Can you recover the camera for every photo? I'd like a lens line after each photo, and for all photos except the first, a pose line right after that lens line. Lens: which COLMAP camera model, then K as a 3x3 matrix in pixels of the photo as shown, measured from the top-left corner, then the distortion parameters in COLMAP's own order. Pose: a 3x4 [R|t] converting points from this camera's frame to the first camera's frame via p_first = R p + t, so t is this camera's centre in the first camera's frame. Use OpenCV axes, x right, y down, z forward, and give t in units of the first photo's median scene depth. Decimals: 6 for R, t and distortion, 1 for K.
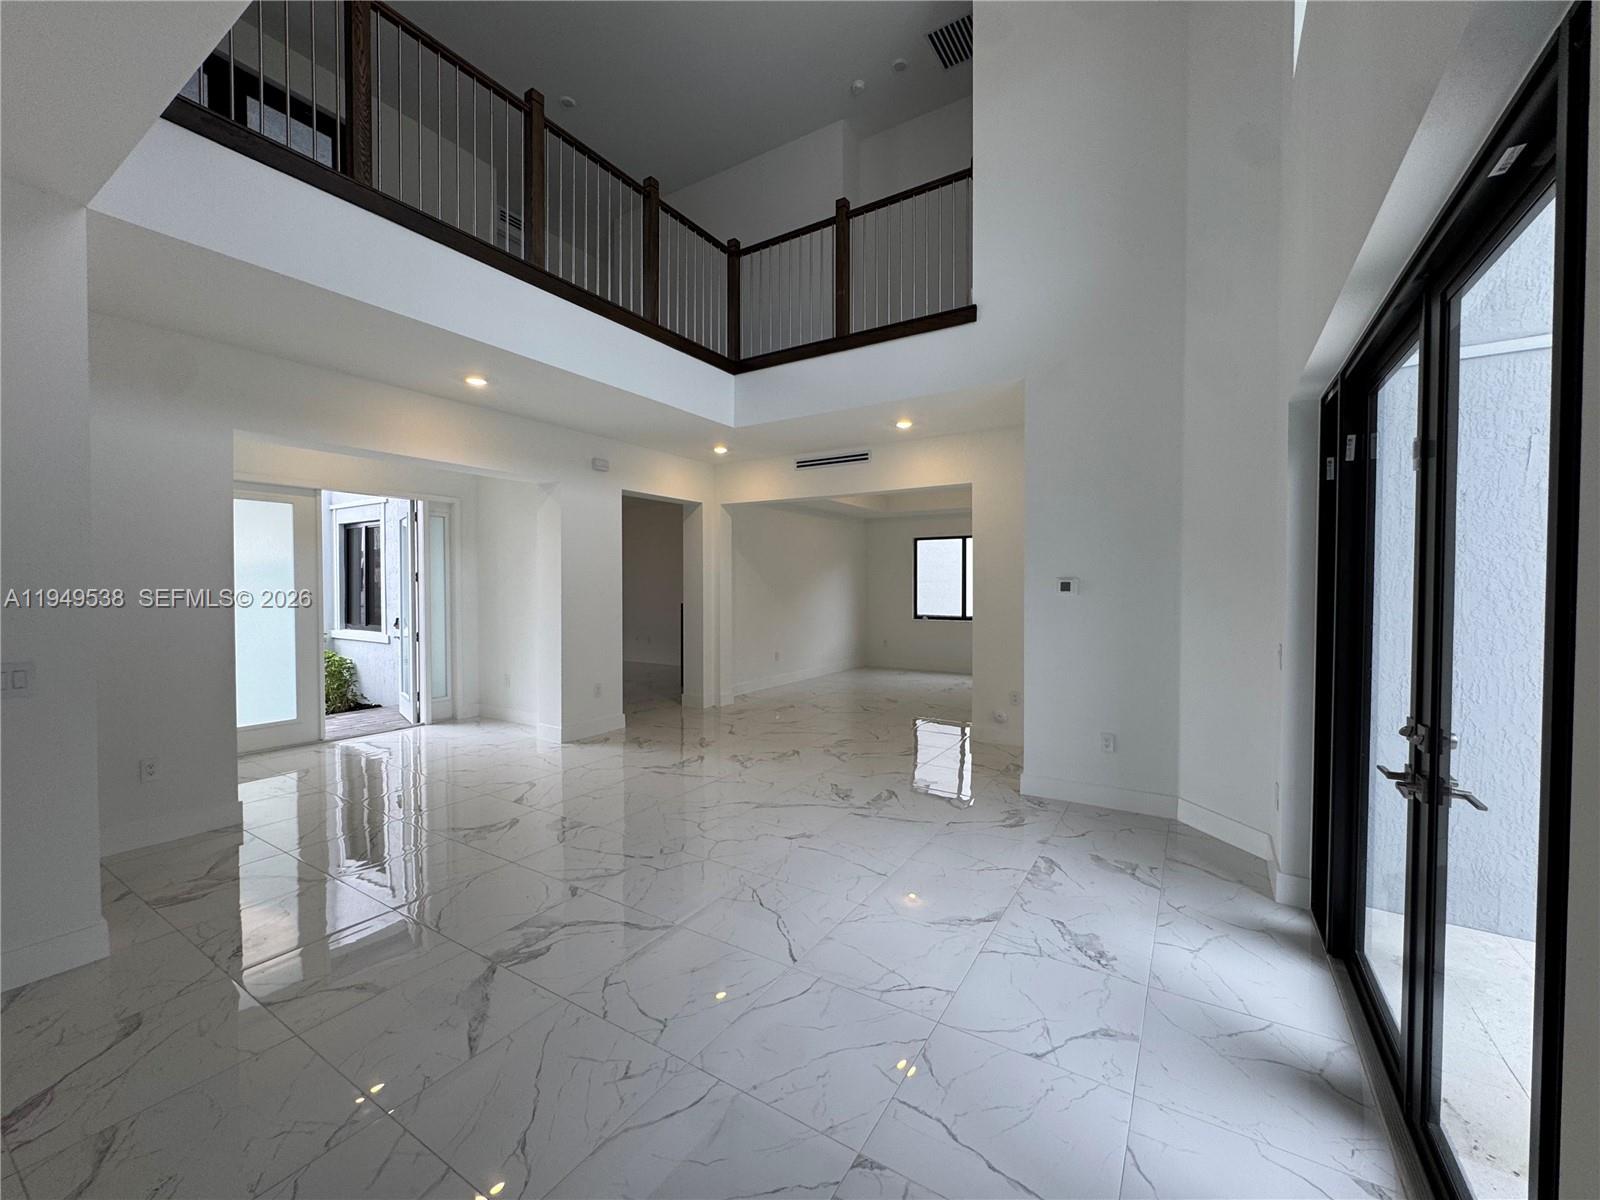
lens RADIAL K [[643.7, 0, 799.8], [0, 643.7, 598.2], [0, 0, 1]] dist [-0.004519, 0.000643]
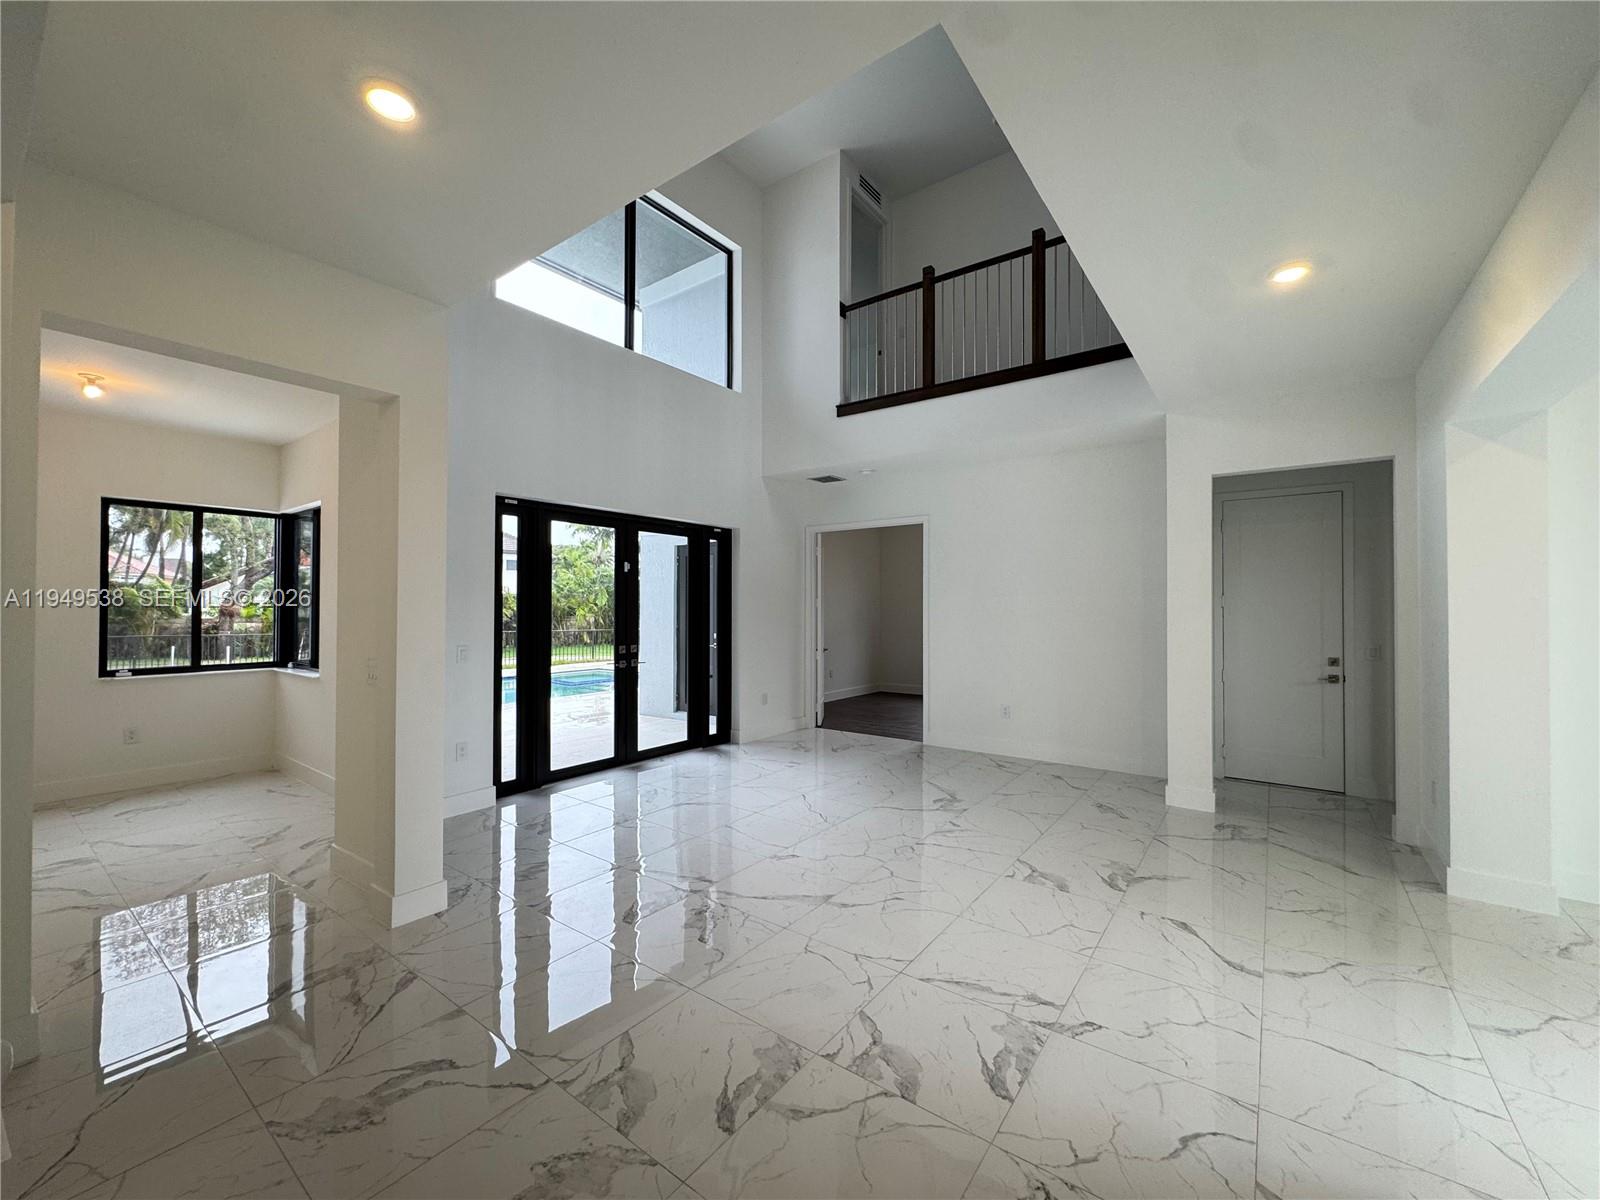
lens RADIAL K [[643.7, 0, 801.9], [0, 643.7, 599.6], [0, 0, 1]] dist [-0.004519, 0.000643]
pose [[-0.997134, -0.003186, 0.075589, -0.084978], [-0.002392, 0.999941, 0.010590, -0.033223], [-0.075618, 0.010379, -0.997083, 1.645493]]
